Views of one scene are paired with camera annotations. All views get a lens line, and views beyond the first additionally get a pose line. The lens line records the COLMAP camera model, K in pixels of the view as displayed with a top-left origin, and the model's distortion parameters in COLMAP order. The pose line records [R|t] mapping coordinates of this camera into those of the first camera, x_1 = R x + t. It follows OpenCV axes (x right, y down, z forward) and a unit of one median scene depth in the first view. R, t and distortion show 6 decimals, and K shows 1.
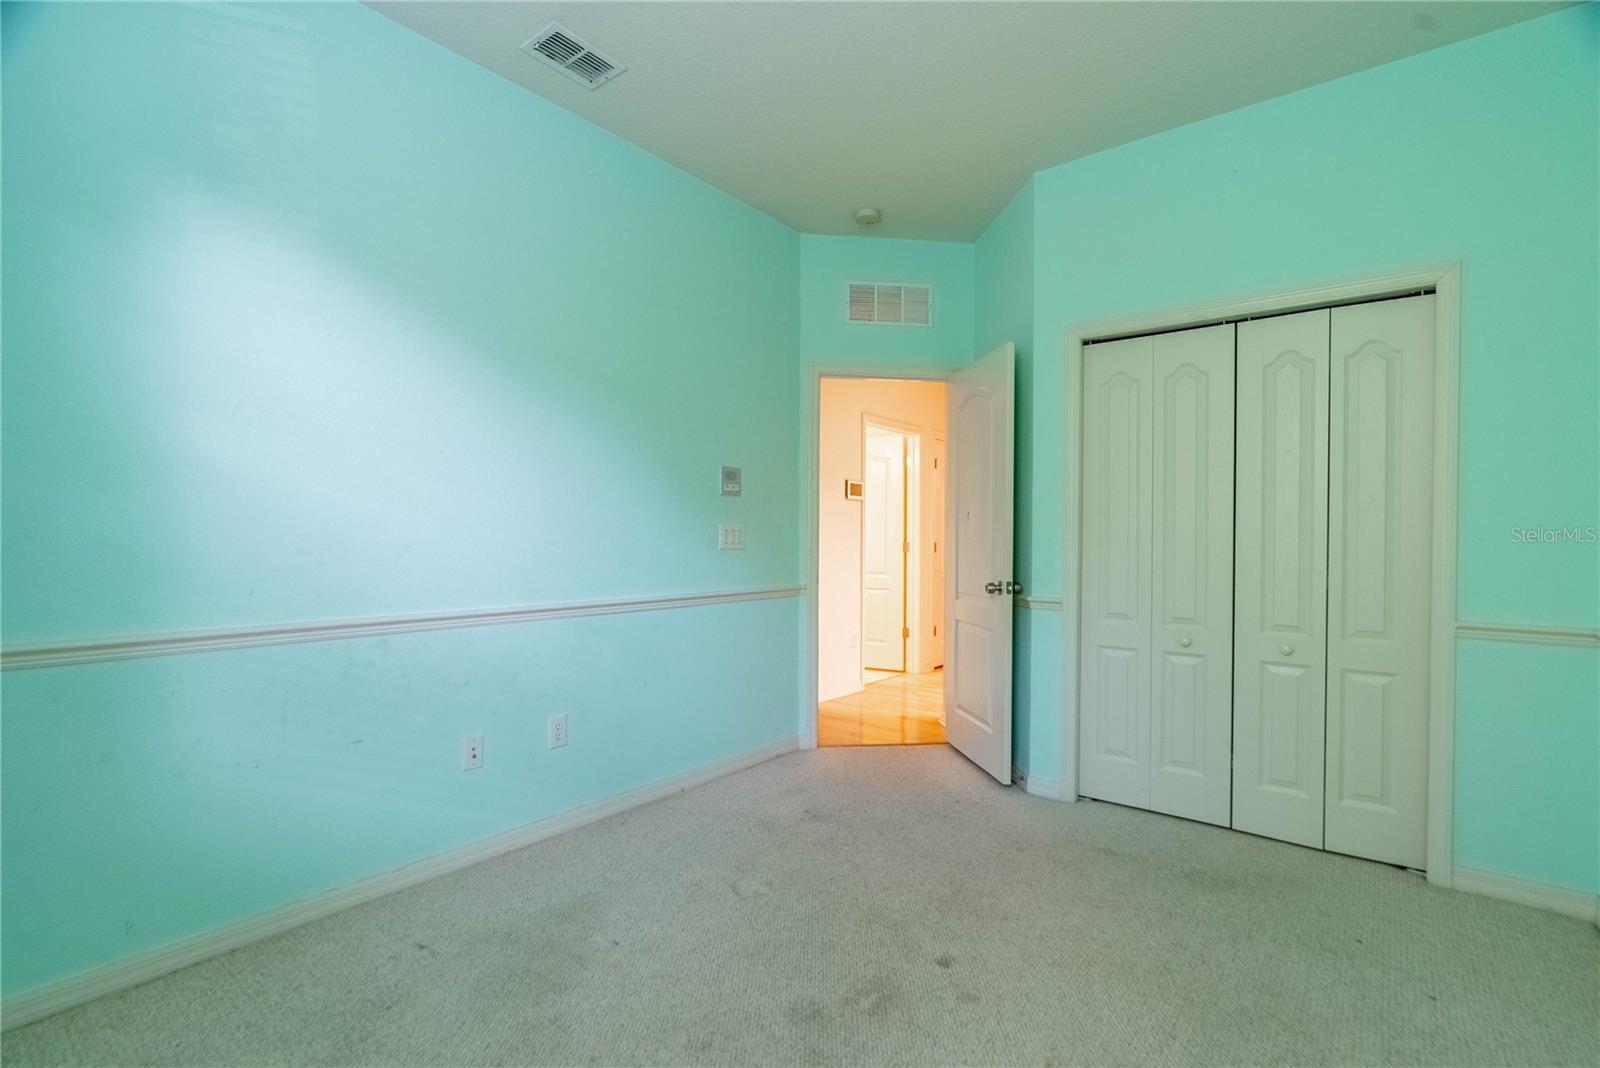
lens RADIAL K [[740.0, 0, 796.2], [0, 740.0, 541.3], [0, 0, 1]] dist [-0.008032, 0.000859]
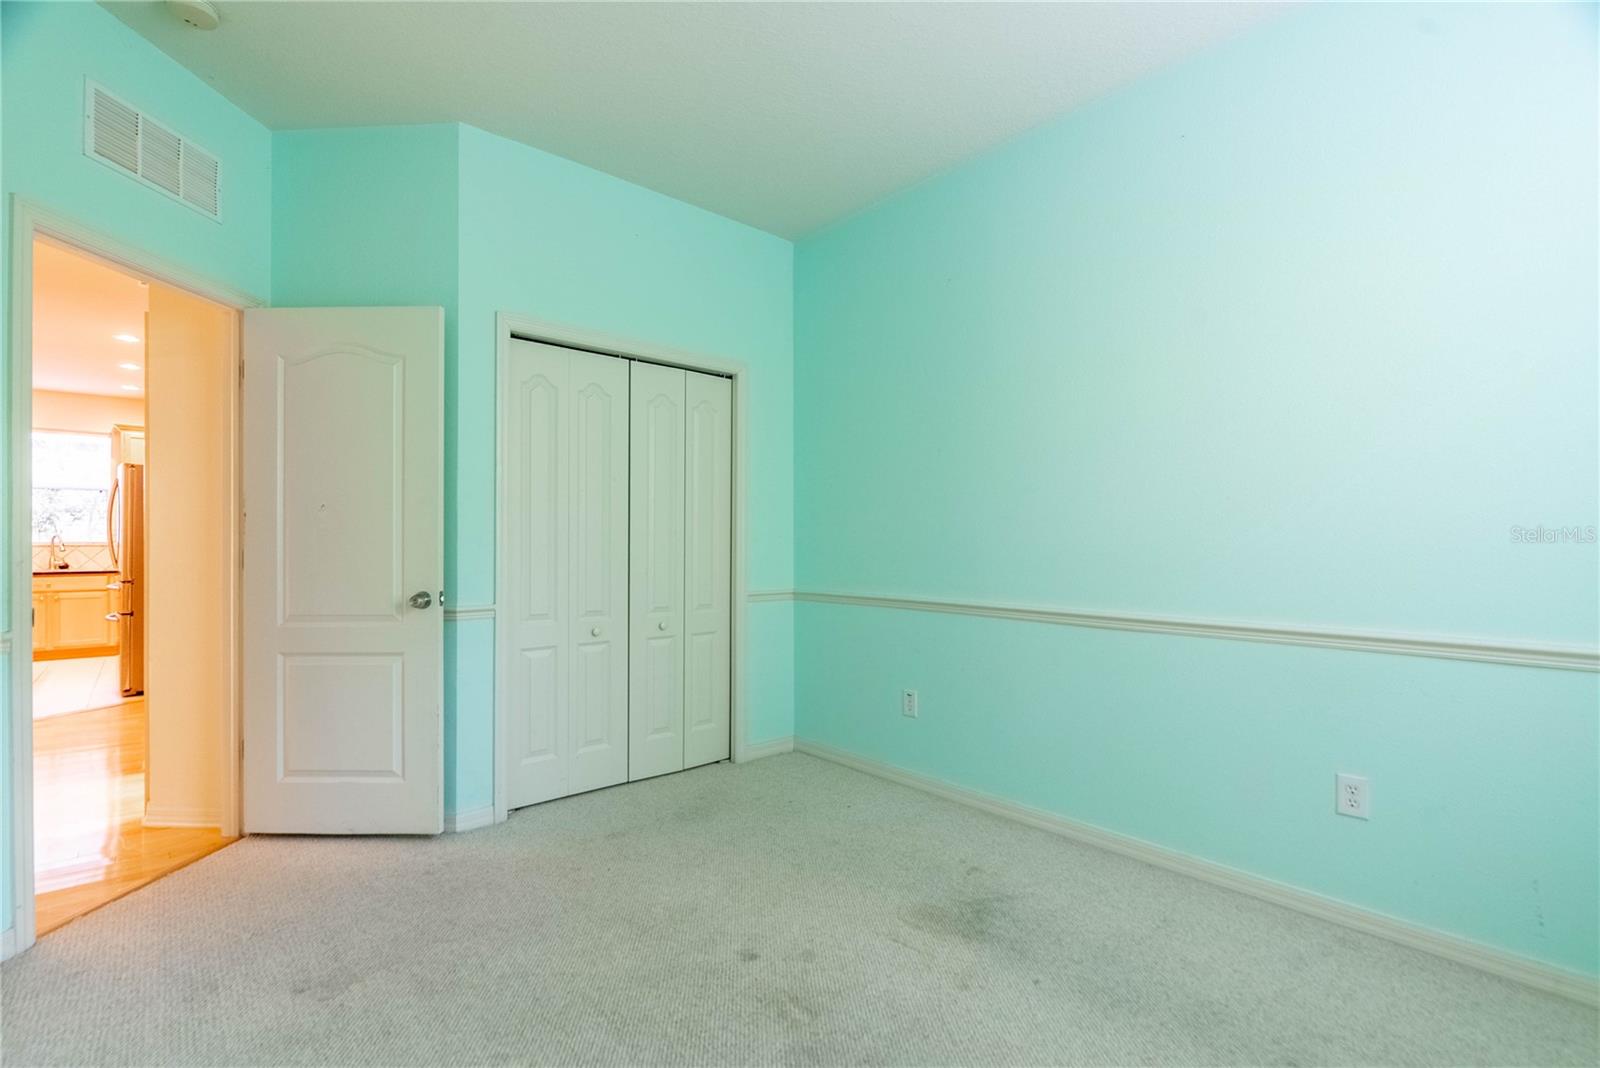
lens RADIAL K [[740.0, 0, 797.8], [0, 740.0, 541.6], [0, 0, 1]] dist [-0.008032, 0.000859]
pose [[0.159716, -0.002662, 0.987159, -0.527394], [0.004915, 0.999986, 0.001902, -0.001257], [-0.987151, 0.004548, 0.159727, 0.514367]]
